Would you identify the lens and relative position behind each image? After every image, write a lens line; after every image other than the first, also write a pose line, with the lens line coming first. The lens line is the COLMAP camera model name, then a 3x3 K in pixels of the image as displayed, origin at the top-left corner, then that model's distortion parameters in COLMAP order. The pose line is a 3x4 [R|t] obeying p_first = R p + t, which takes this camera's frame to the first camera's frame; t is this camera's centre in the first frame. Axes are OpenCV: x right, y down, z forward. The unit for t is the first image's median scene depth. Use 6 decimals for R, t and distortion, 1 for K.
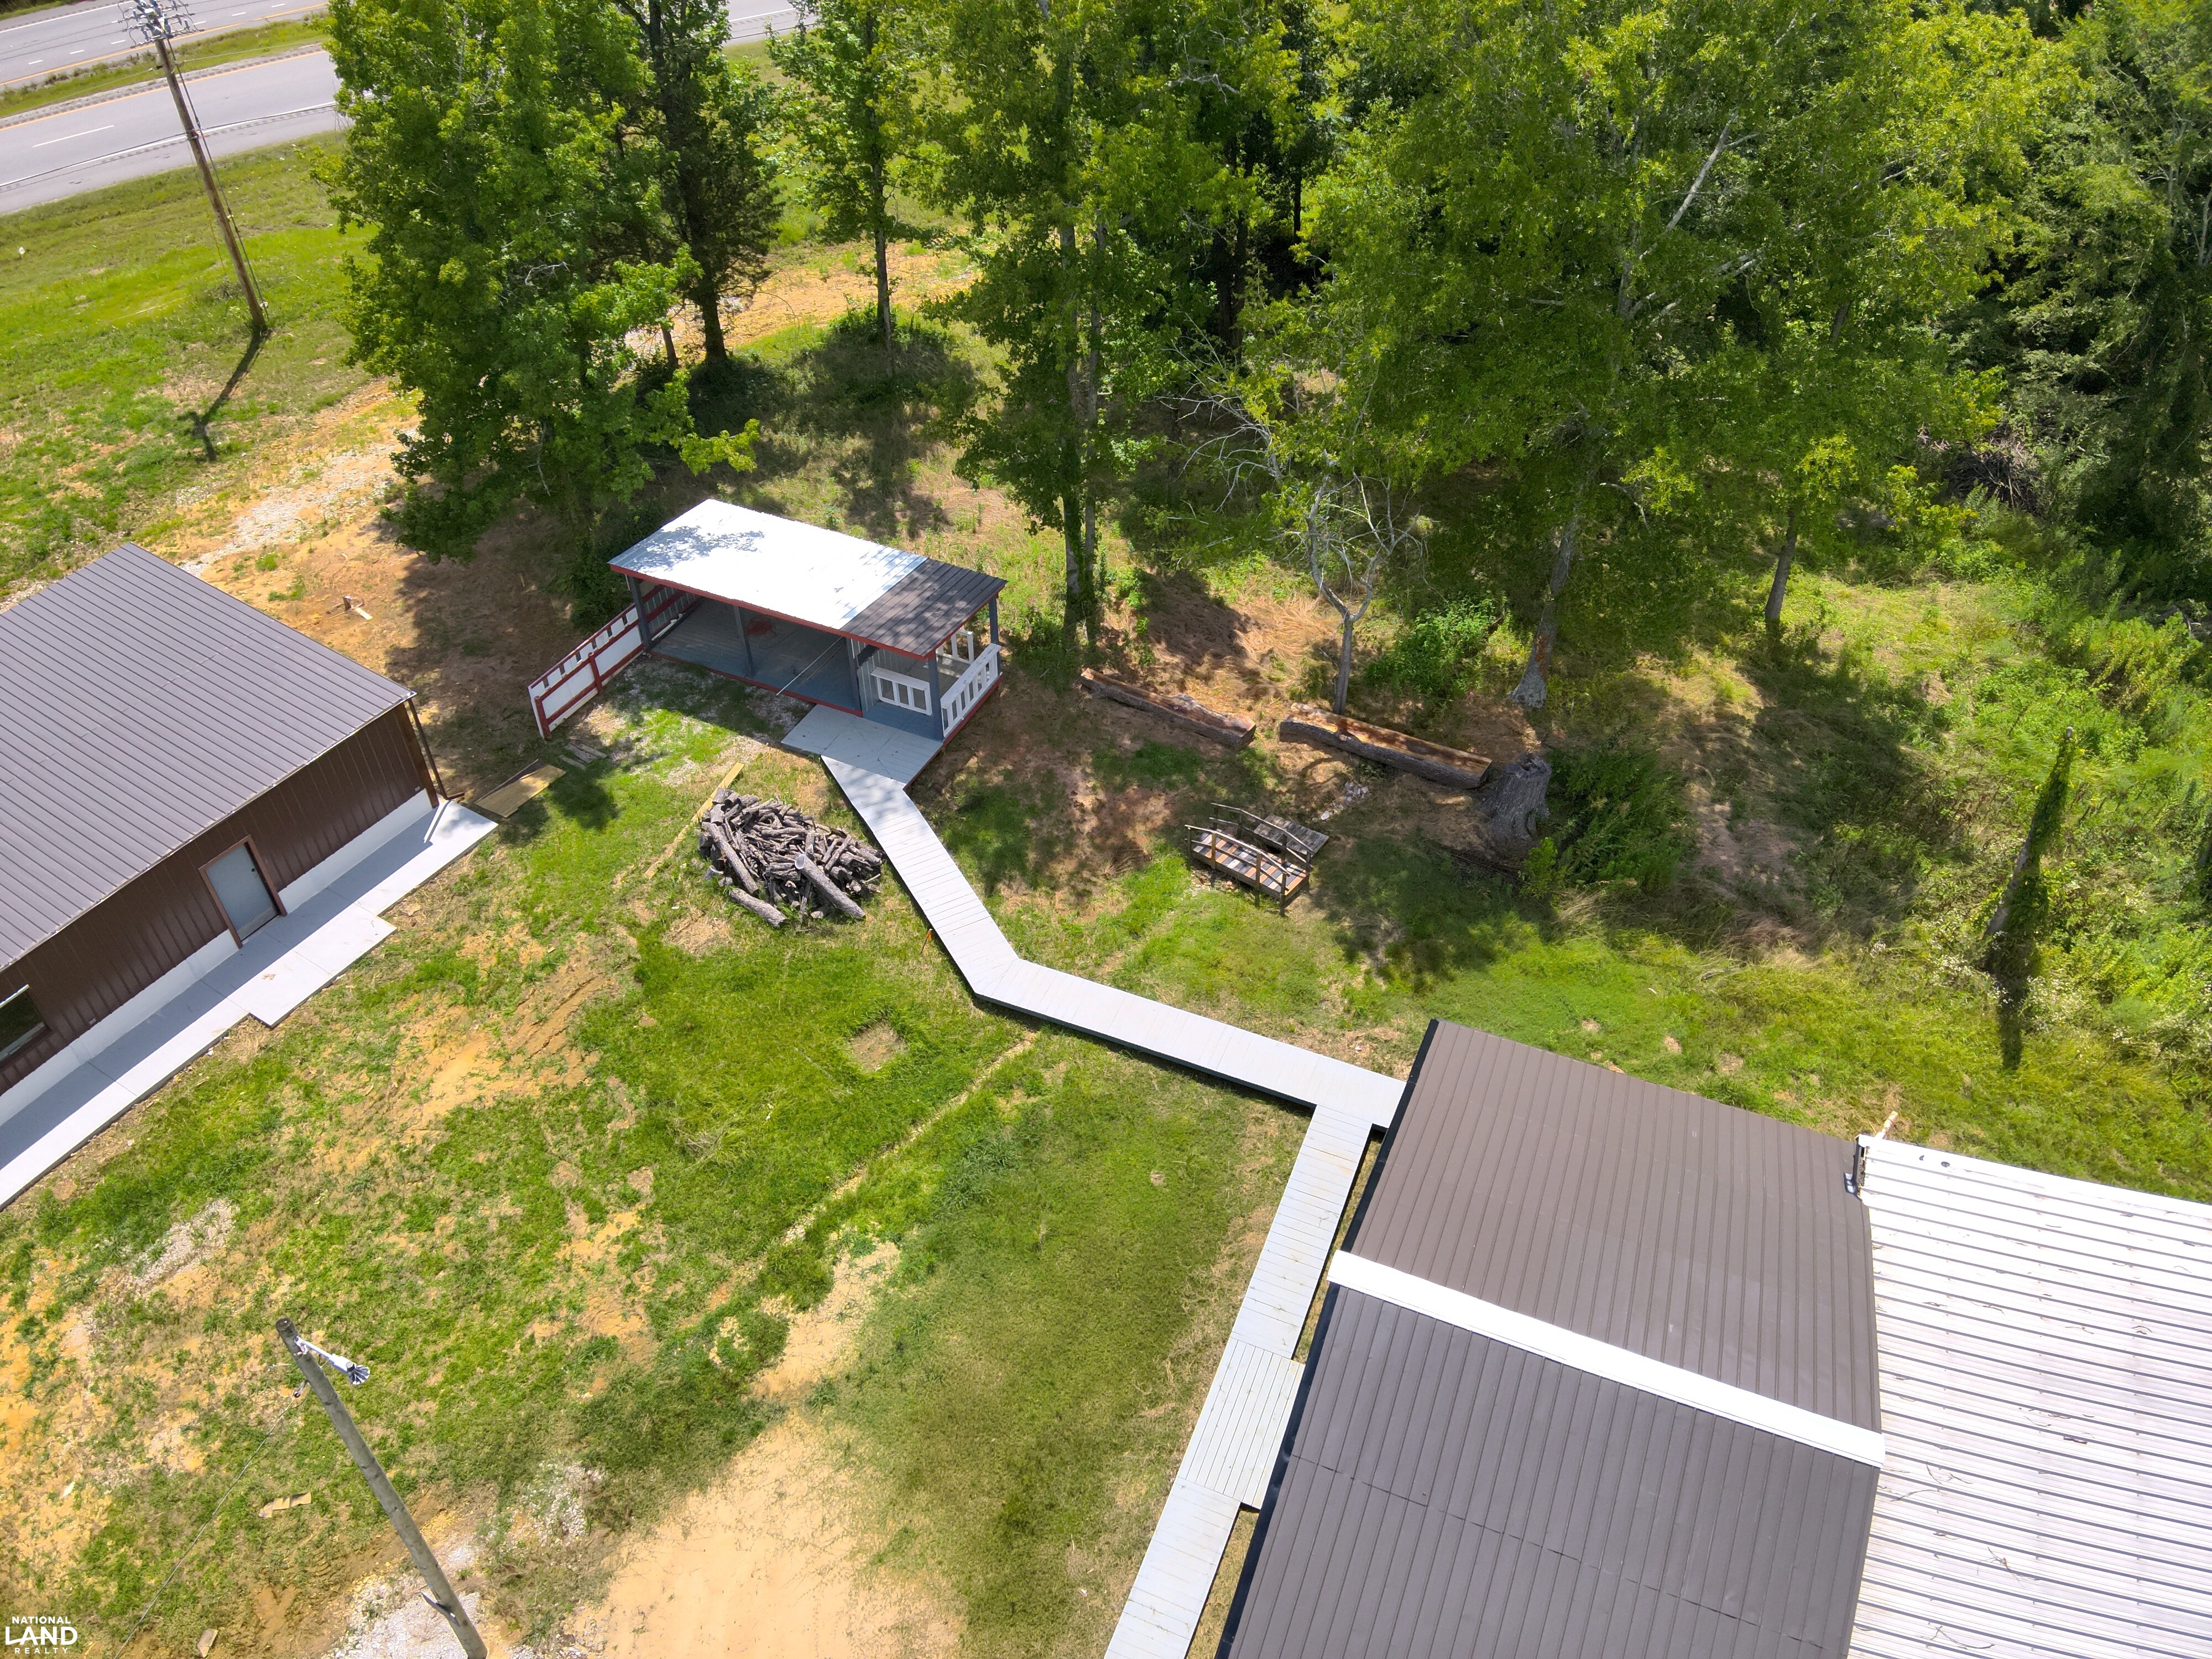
lens RADIAL K [[1600.0, 0, 1096.8], [0, 1600.0, 826.9], [0, 0, 1]] dist [0.125926, -0.244942]
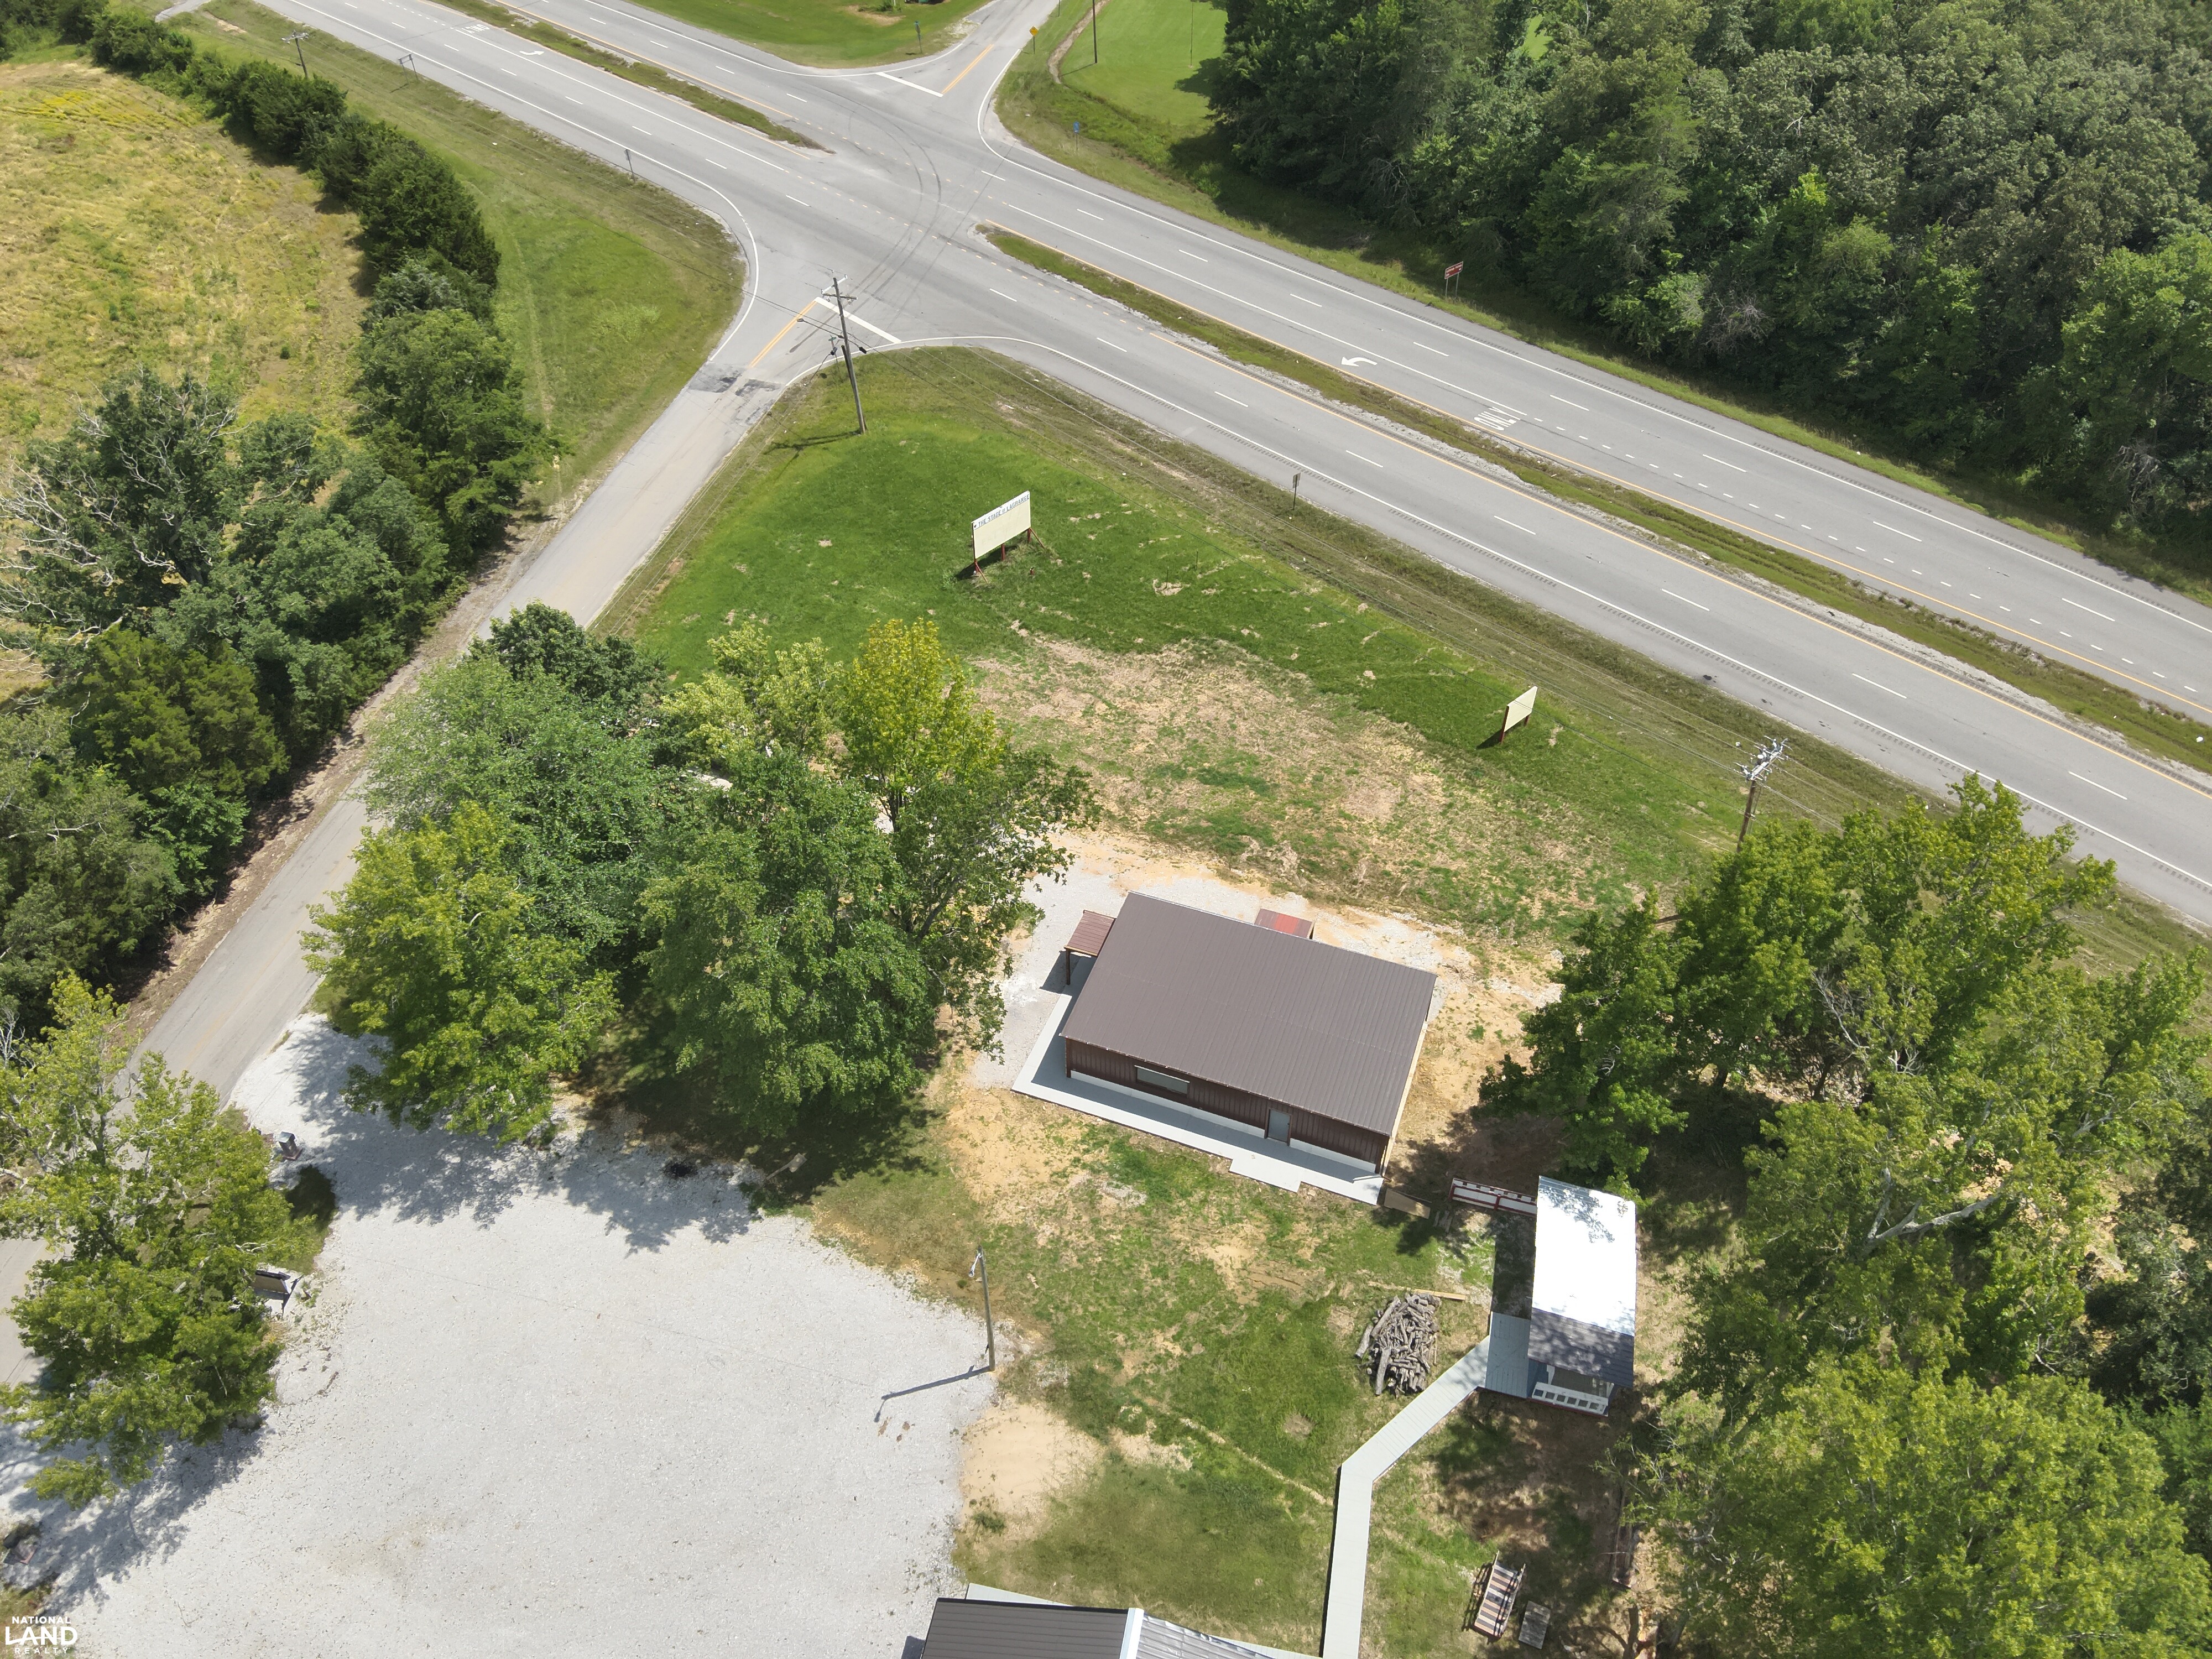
lens RADIAL K [[1600.0, 0, 1096.8], [0, 1600.0, 826.9], [0, 0, 1]] dist [0.125926, -0.244942]
pose [[0.183824, 0.660811, -0.727694, 0.713796], [-0.661550, 0.630722, 0.405636, -0.889502], [0.727022, 0.406840, 0.553101, -0.533796]]
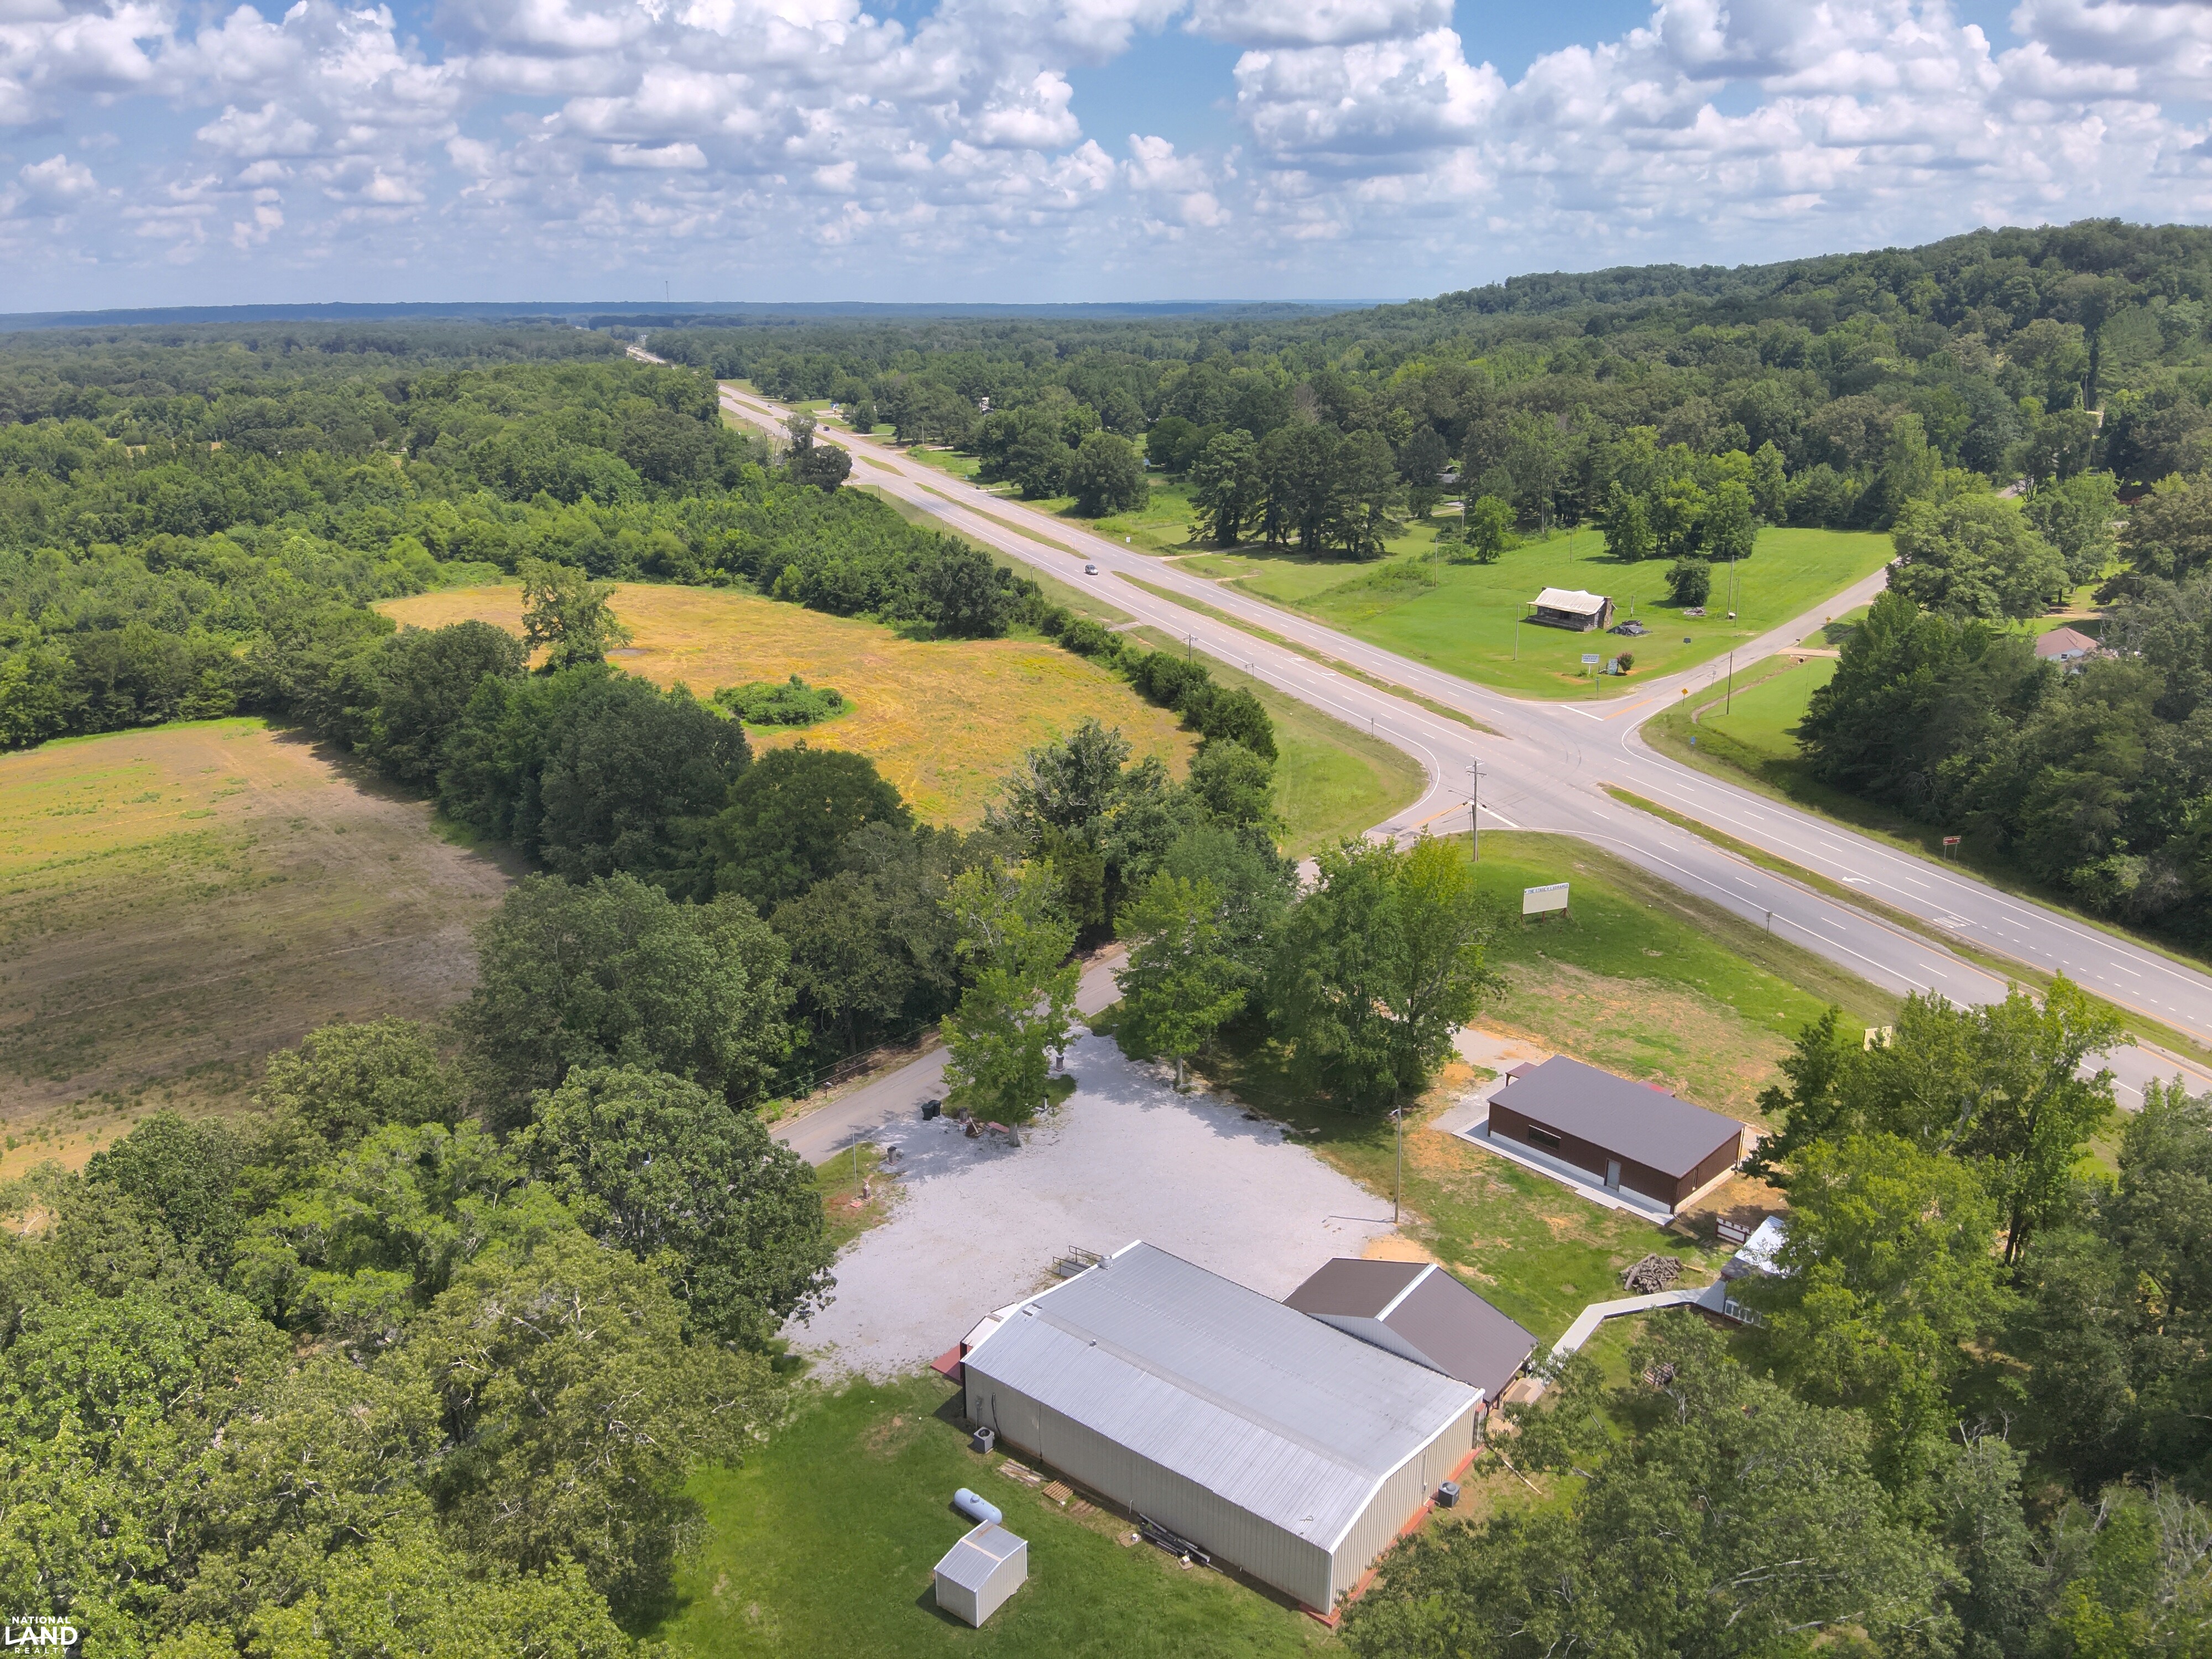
lens RADIAL K [[1600.0, 0, 1096.8], [0, 1600.0, 826.9], [0, 0, 1]] dist [0.125926, -0.244942]
pose [[-0.277875, 0.292768, -0.914917, 2.612124], [-0.643061, 0.650846, 0.403574, -1.080182], [0.713623, 0.700490, 0.007414, -0.329827]]
